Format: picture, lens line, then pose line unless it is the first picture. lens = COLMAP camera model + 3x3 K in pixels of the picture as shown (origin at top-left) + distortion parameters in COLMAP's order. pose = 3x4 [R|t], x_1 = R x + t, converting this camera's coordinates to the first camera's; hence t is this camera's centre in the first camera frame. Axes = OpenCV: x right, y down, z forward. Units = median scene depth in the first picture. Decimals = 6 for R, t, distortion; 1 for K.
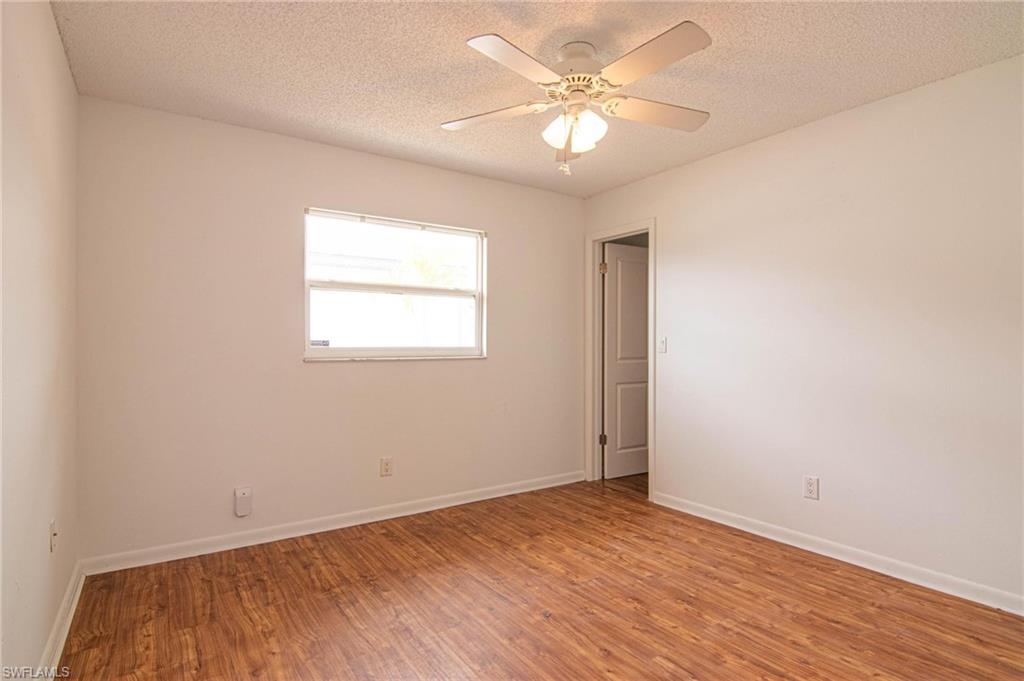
lens RADIAL K [[522.2, 0, 507.6], [0, 522.2, 344.1], [0, 0, 1]] dist [-0.003050, -0.011751]
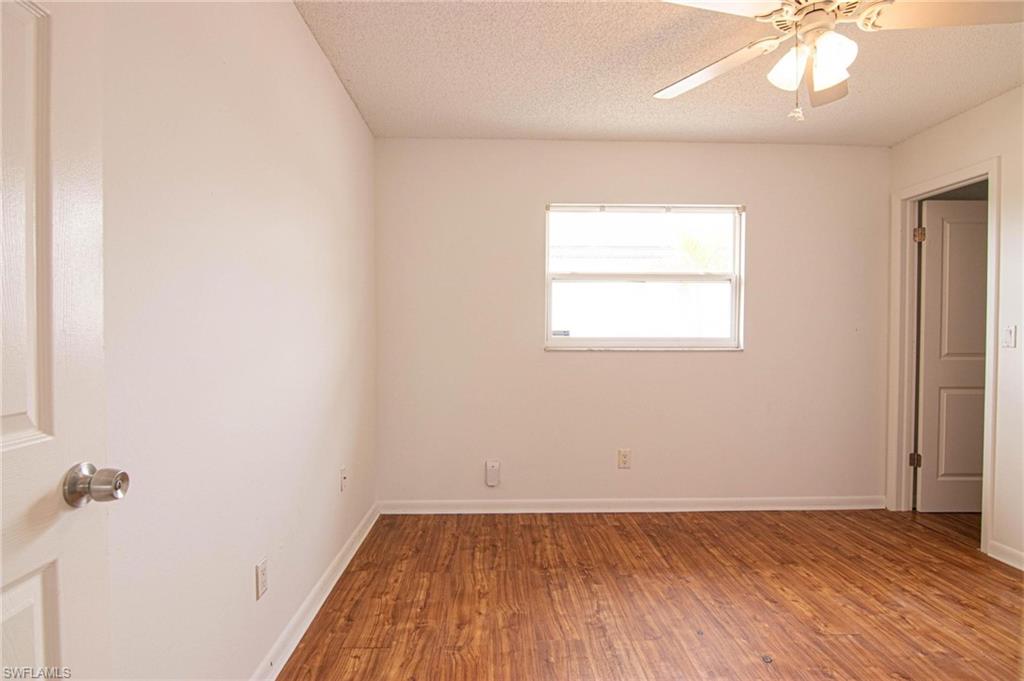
lens RADIAL K [[522.2, 0, 507.6], [0, 522.2, 344.1], [0, 0, 1]] dist [-0.003050, -0.011751]
pose [[0.846267, 0.011896, -0.532626, 0.129282], [-0.001938, 0.999813, 0.019251, 0.000128], [0.532755, -0.015259, 0.846132, 0.070103]]
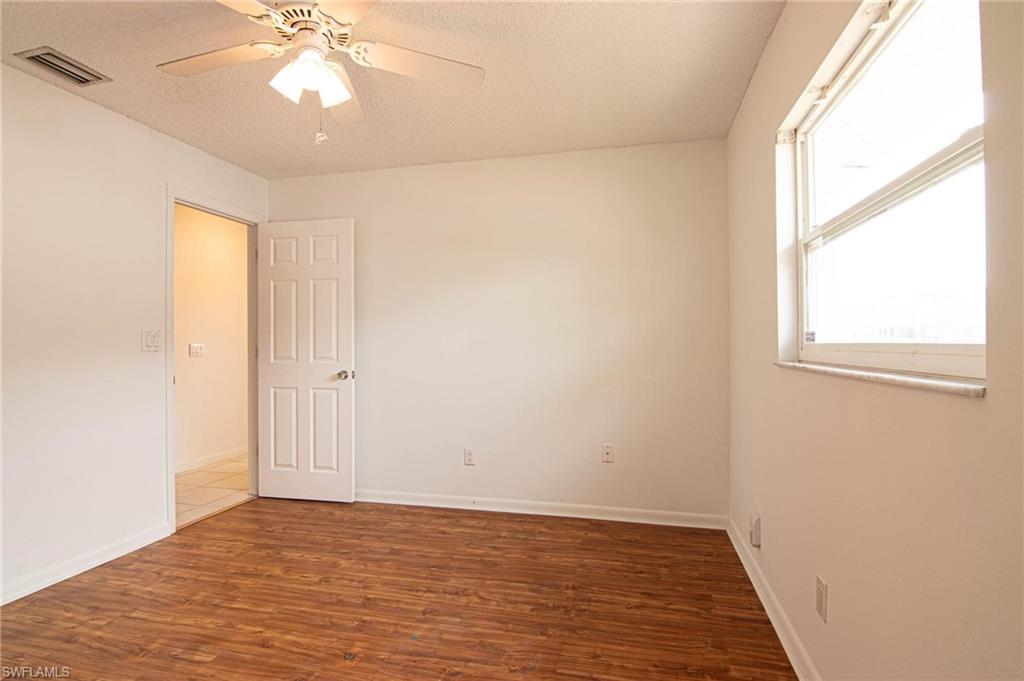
lens RADIAL K [[522.2, 0, 507.6], [0, 522.2, 344.1], [0, 0, 1]] dist [-0.003050, -0.011751]
pose [[-0.741515, 0.003497, -0.670927, 0.366981], [0.006062, 0.999981, -0.001488, 0.007570], [0.670908, -0.005171, -0.741522, 1.467051]]
